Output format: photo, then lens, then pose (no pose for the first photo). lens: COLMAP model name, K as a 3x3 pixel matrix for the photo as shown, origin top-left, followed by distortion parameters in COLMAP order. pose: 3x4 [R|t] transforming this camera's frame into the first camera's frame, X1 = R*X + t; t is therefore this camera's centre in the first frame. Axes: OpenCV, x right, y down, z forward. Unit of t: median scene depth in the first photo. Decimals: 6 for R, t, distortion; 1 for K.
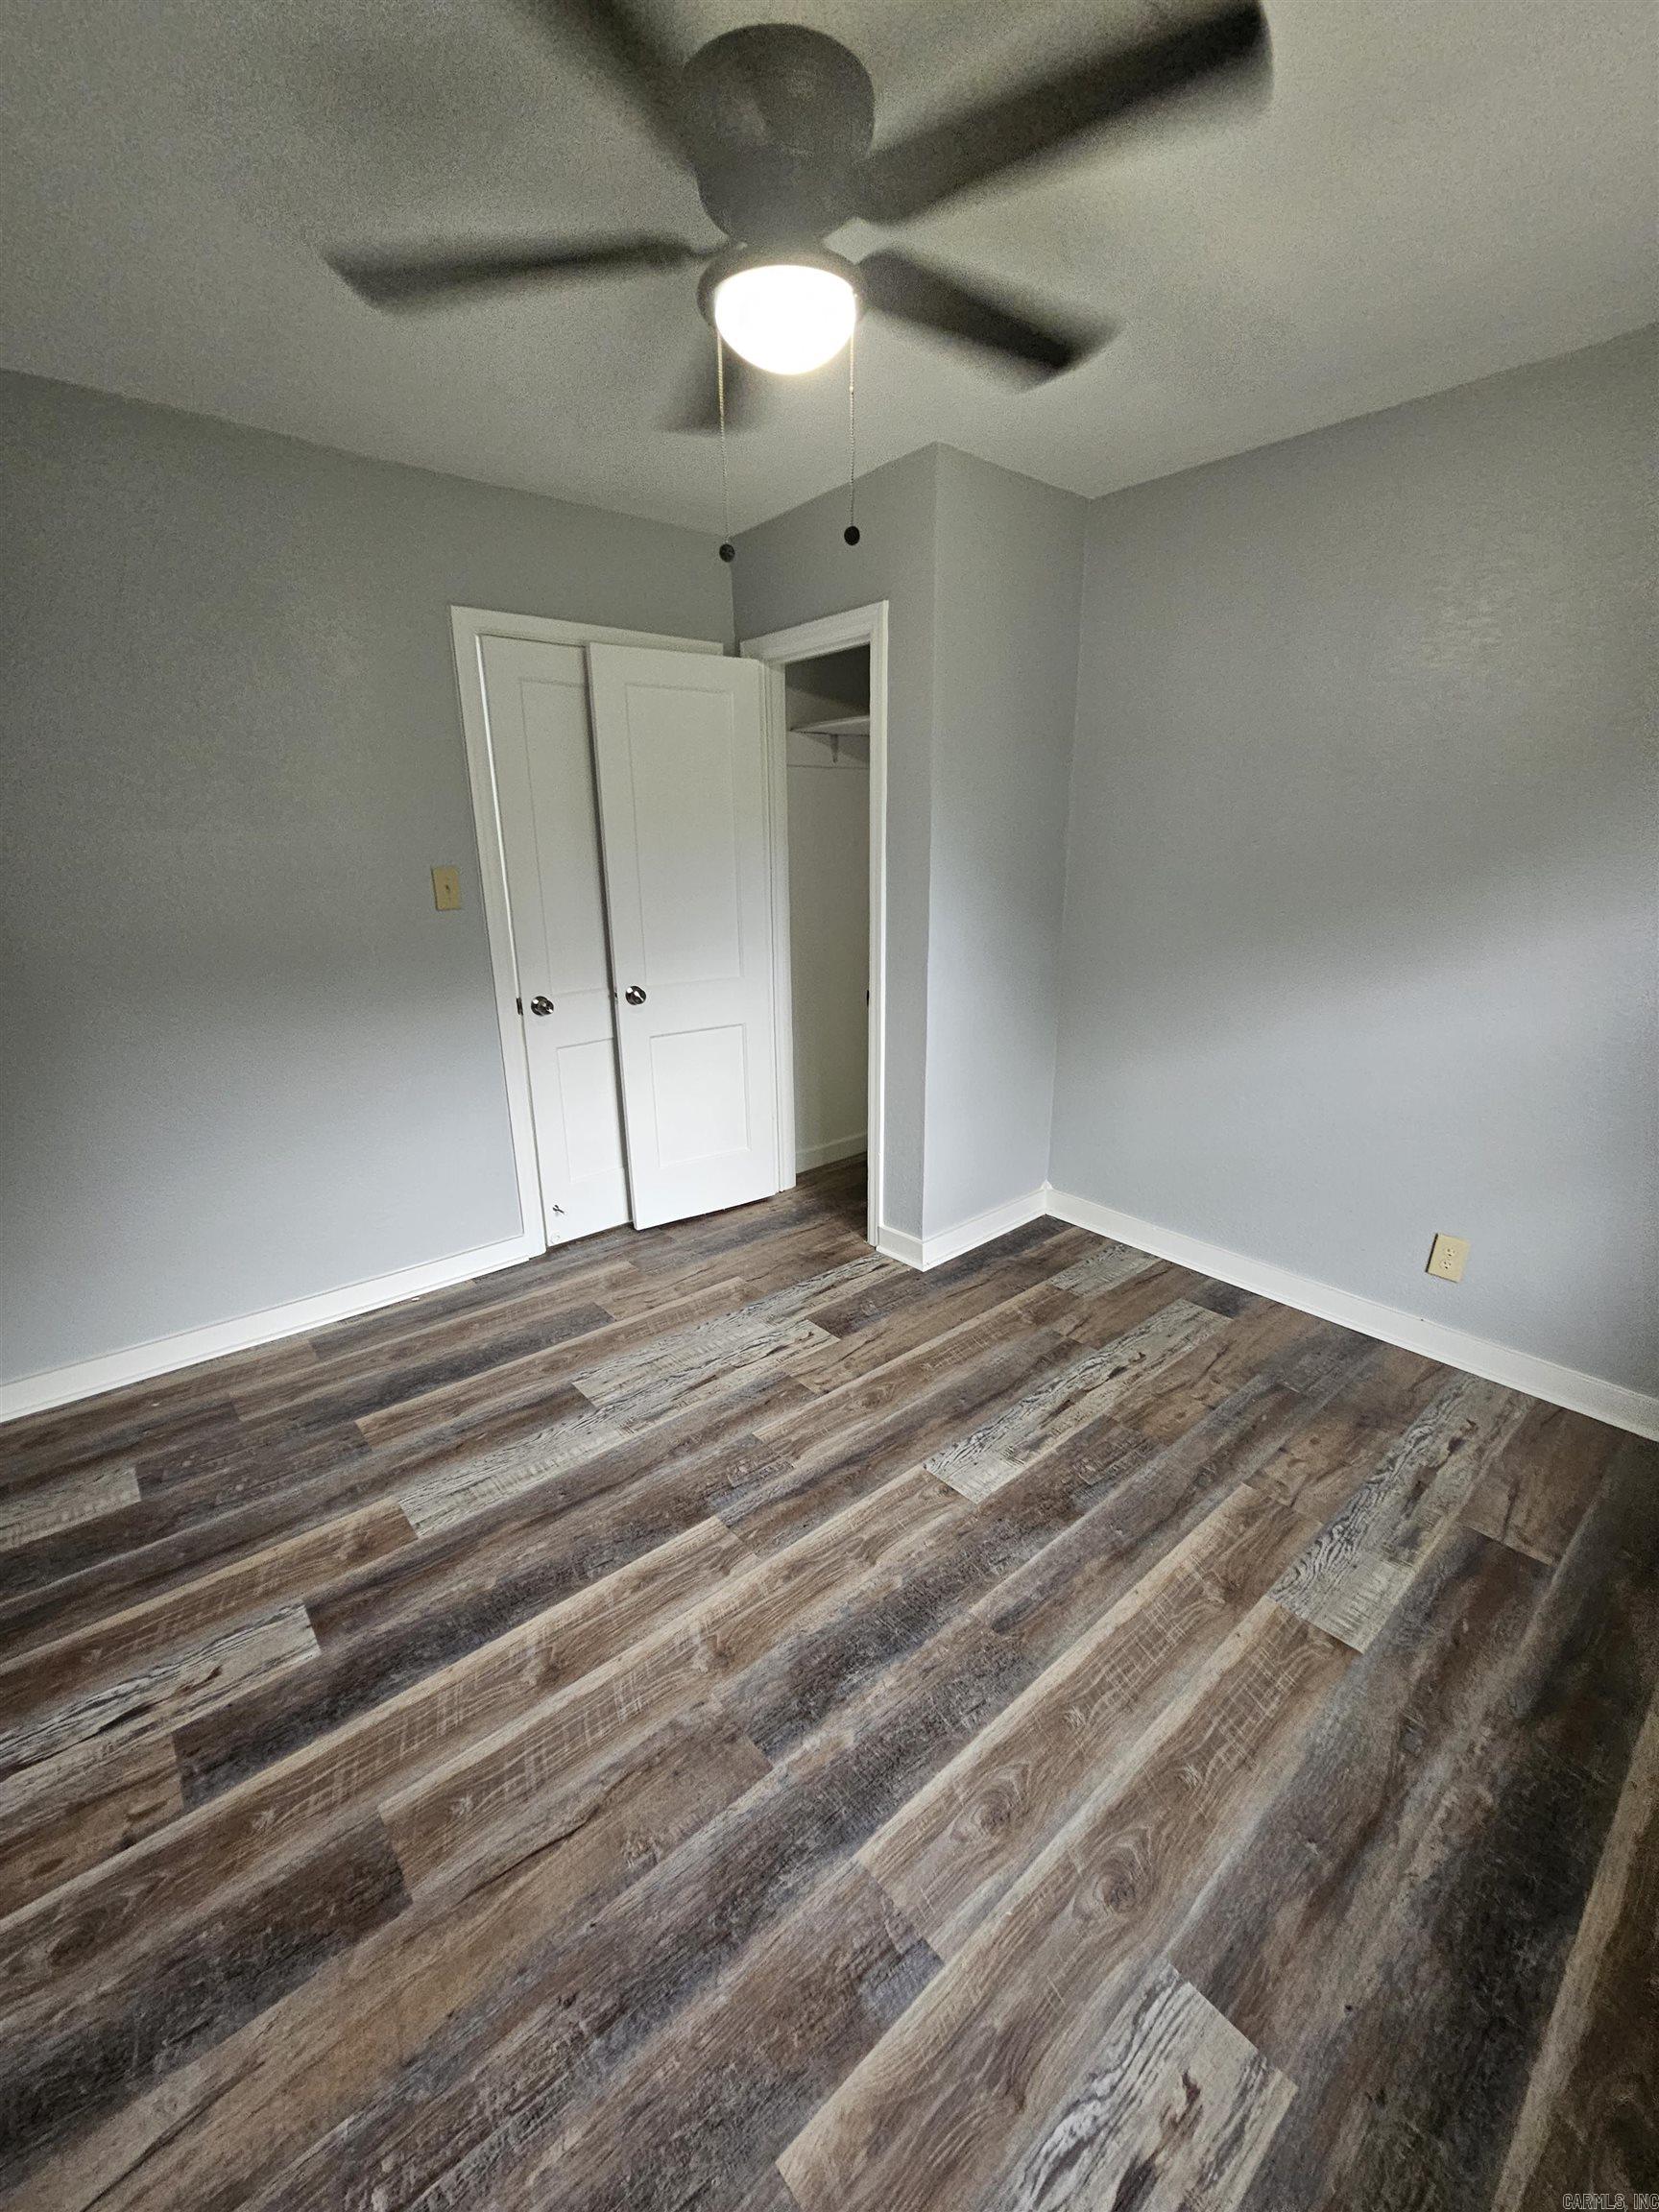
lens RADIAL K [[921.1, 0, 823.2], [0, 921.1, 1134.2], [0, 0, 1]] dist [-0.000881, 0.000466]
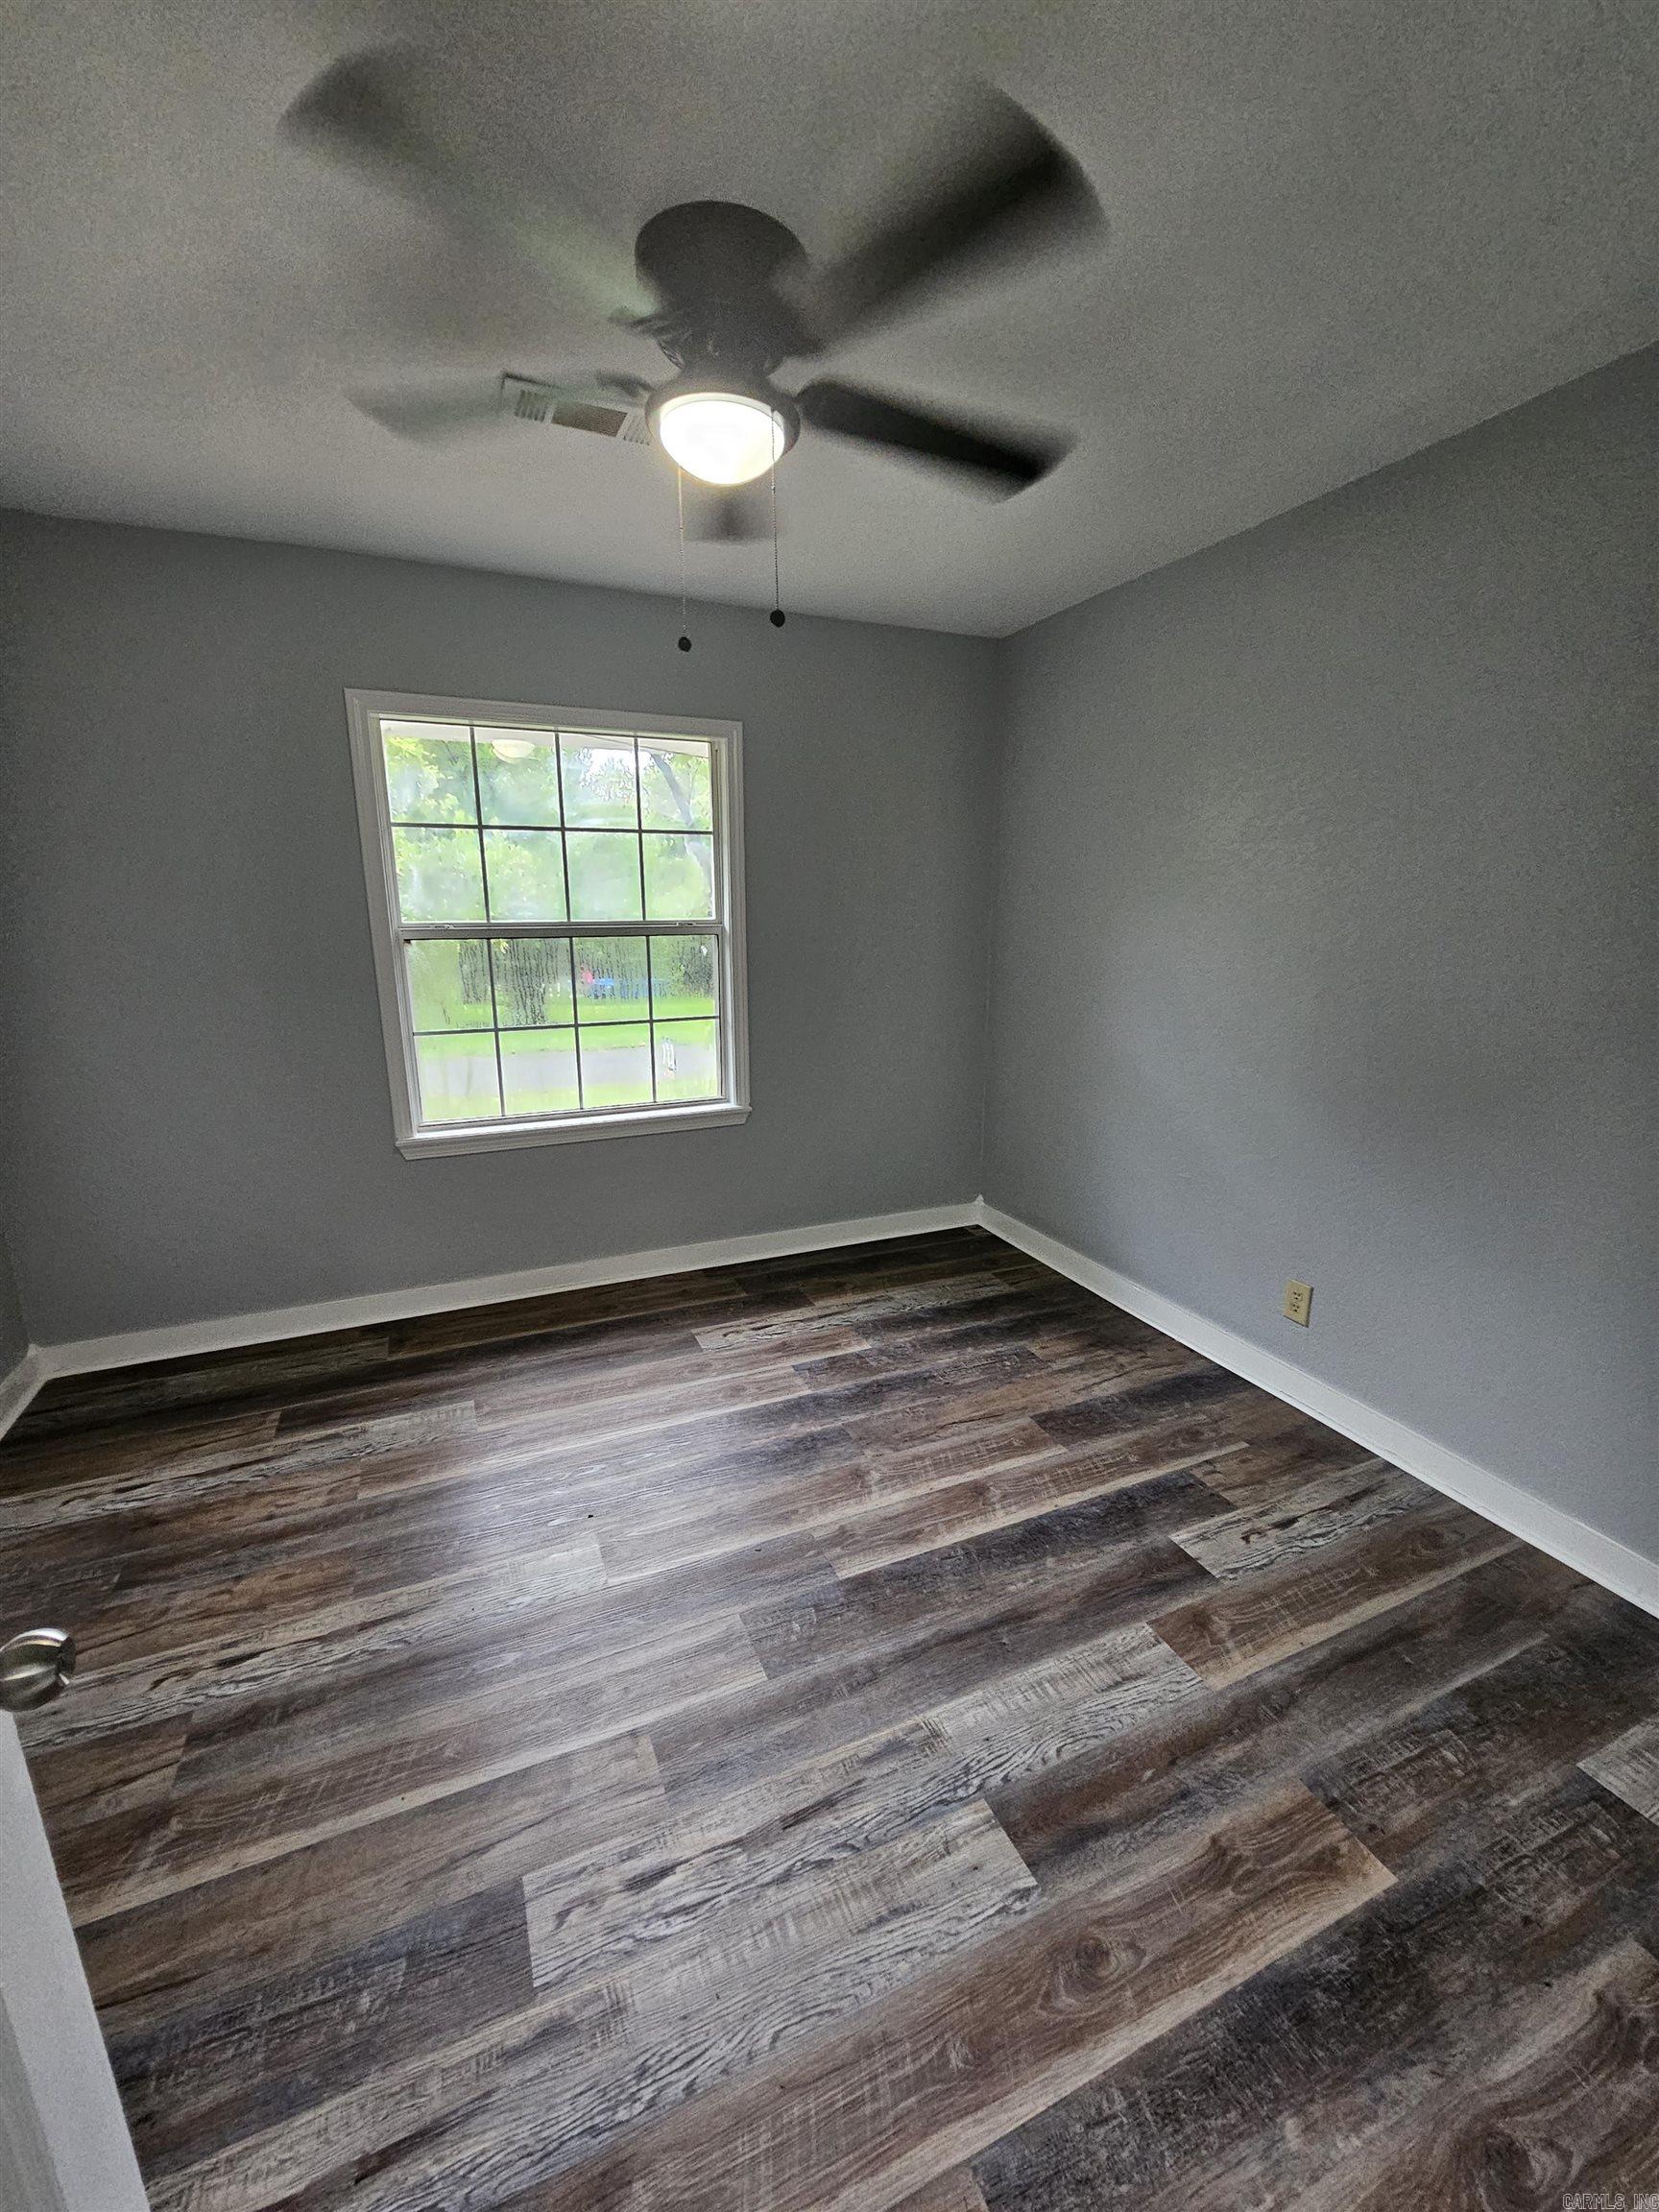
lens RADIAL K [[921.1, 0, 823.2], [0, 921.1, 1134.2], [0, 0, 1]] dist [-0.000881, 0.000466]
pose [[-0.958049, -0.060824, 0.280077, -0.318026], [0.097873, 0.849044, 0.519177, -0.458820], [-0.269376, 0.524809, -0.807473, 1.423021]]
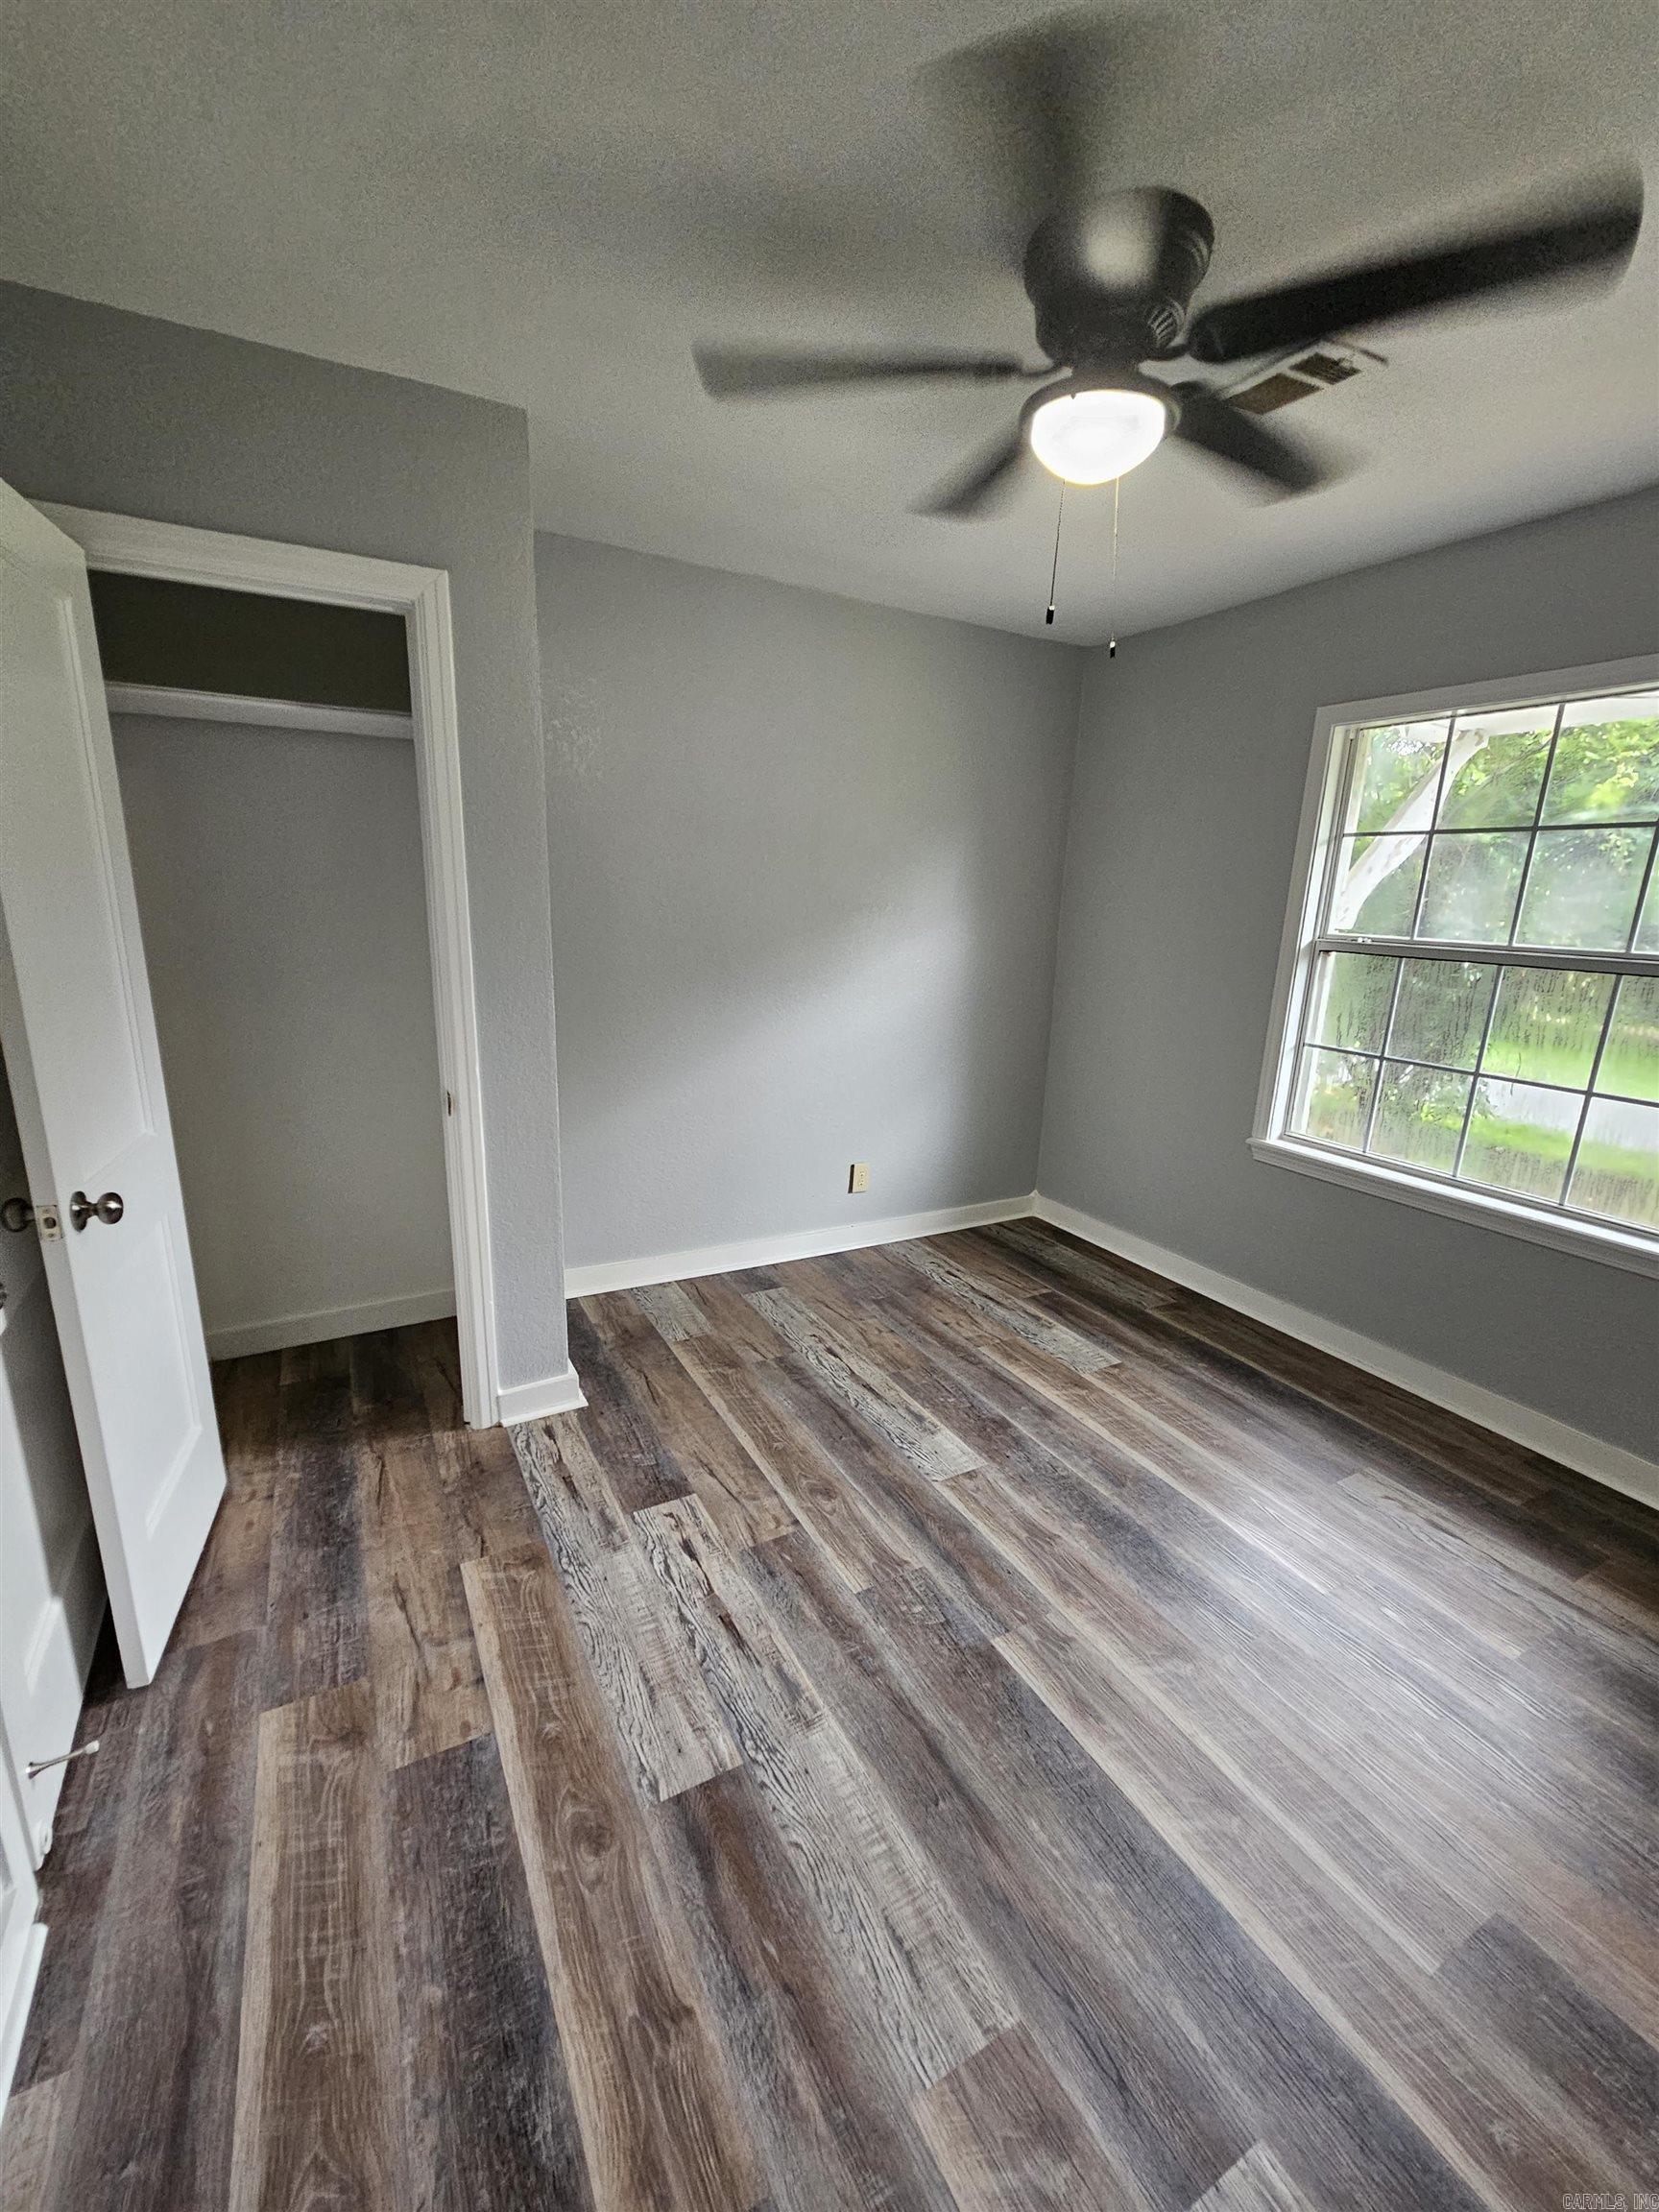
lens RADIAL K [[869.4, 0, 838.0], [0, 869.4, 1175.3], [0, 0, 1]] dist [-0.001599, 0.000754]
pose [[0.196107, -0.289982, 0.936724, -0.763572], [0.273427, 0.933556, 0.231758, -0.245576], [-0.941690, 0.210676, 0.262365, 0.750414]]
